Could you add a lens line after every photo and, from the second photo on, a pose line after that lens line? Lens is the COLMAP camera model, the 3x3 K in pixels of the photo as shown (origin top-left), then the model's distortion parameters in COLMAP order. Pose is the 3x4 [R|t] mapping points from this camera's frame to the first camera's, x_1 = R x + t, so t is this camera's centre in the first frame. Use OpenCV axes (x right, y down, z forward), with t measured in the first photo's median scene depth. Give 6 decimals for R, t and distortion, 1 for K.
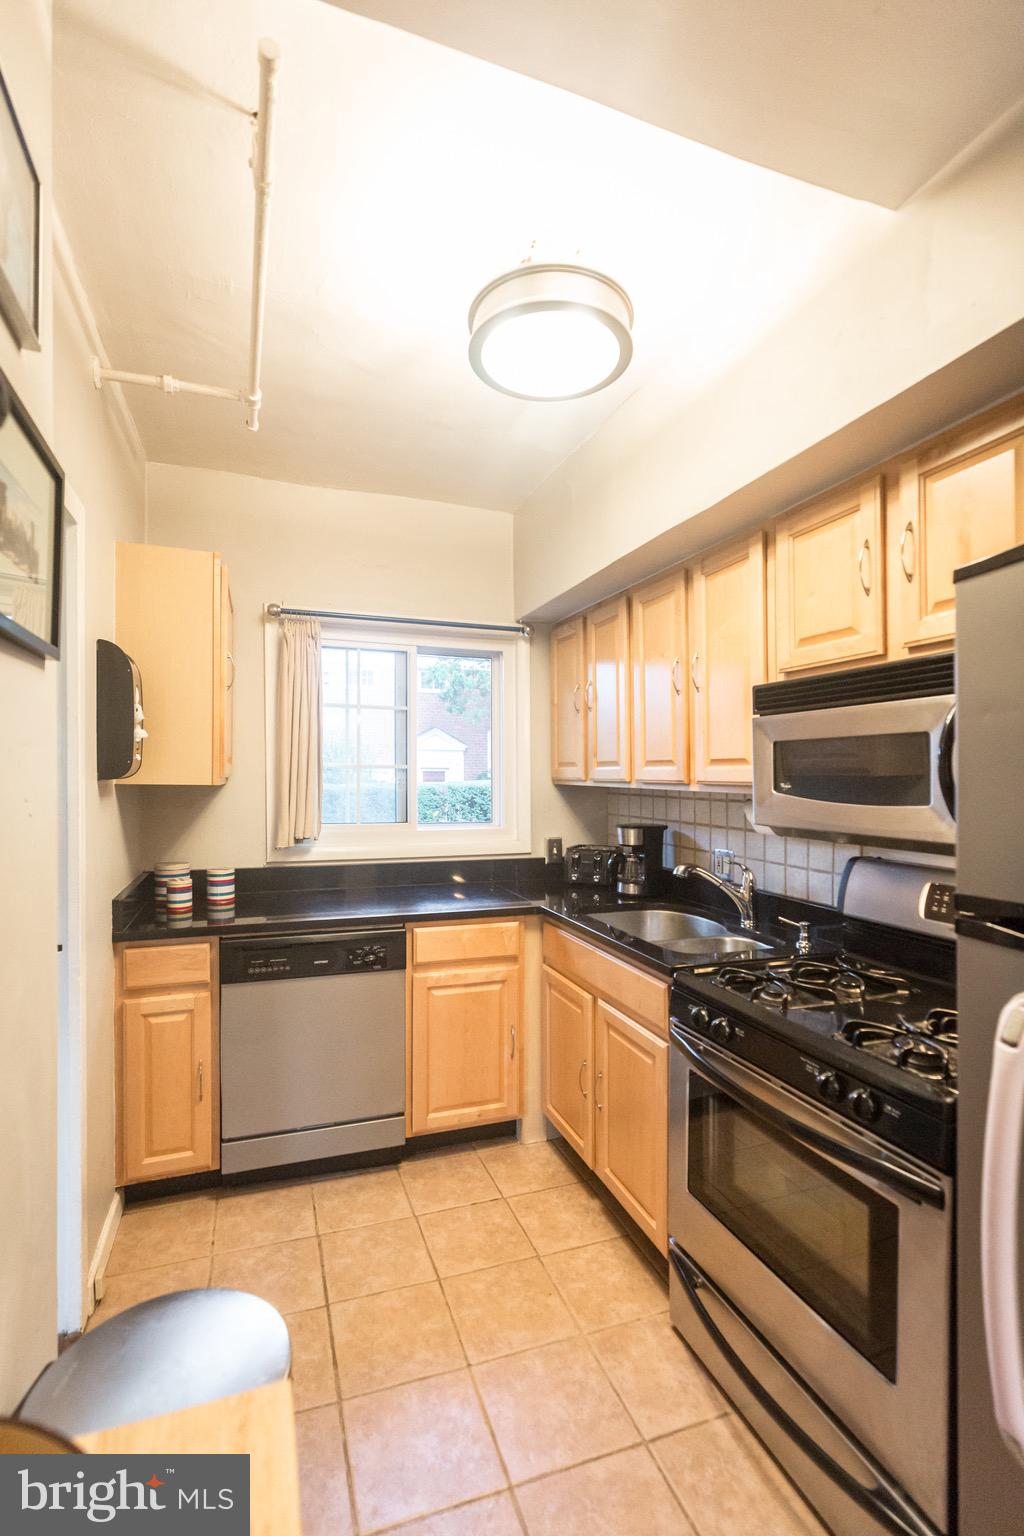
lens RADIAL K [[708.6, 0, 507.4], [0, 708.6, 766.0], [0, 0, 1]] dist [0.010927, -0.004707]
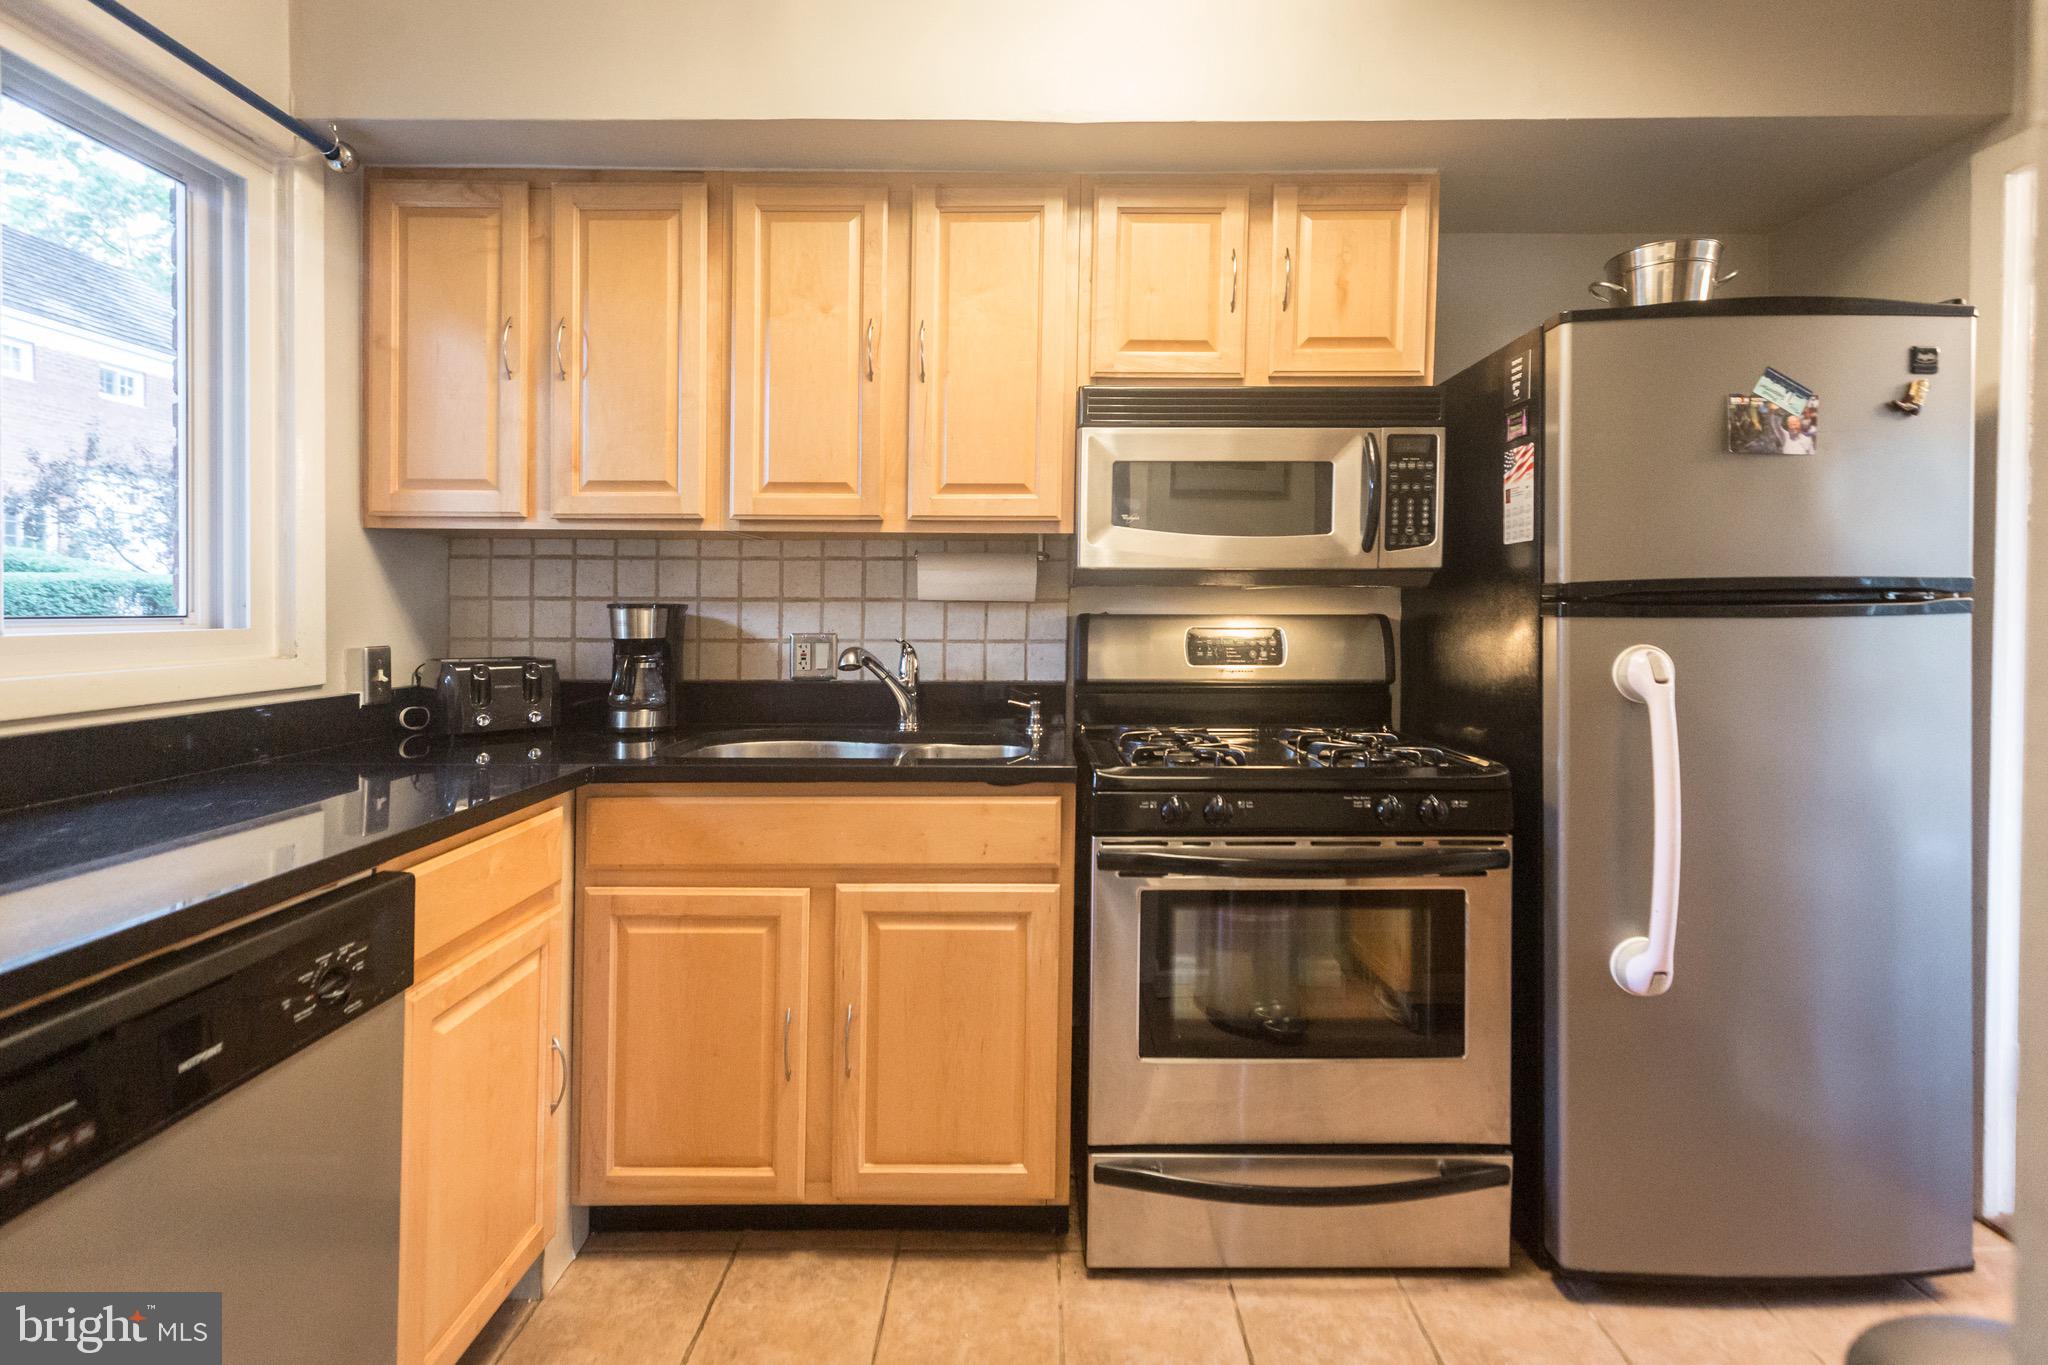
lens RADIAL K [[944.8, 0, 1041.0], [0, 944.8, 605.1], [0, 0, 1]] dist [0.010927, -0.004707]
pose [[0.326786, -0.002184, 0.945096, -0.503993], [-0.010153, 0.999932, 0.005822, 0.093513], [-0.945044, -0.011498, 0.326742, 0.569028]]
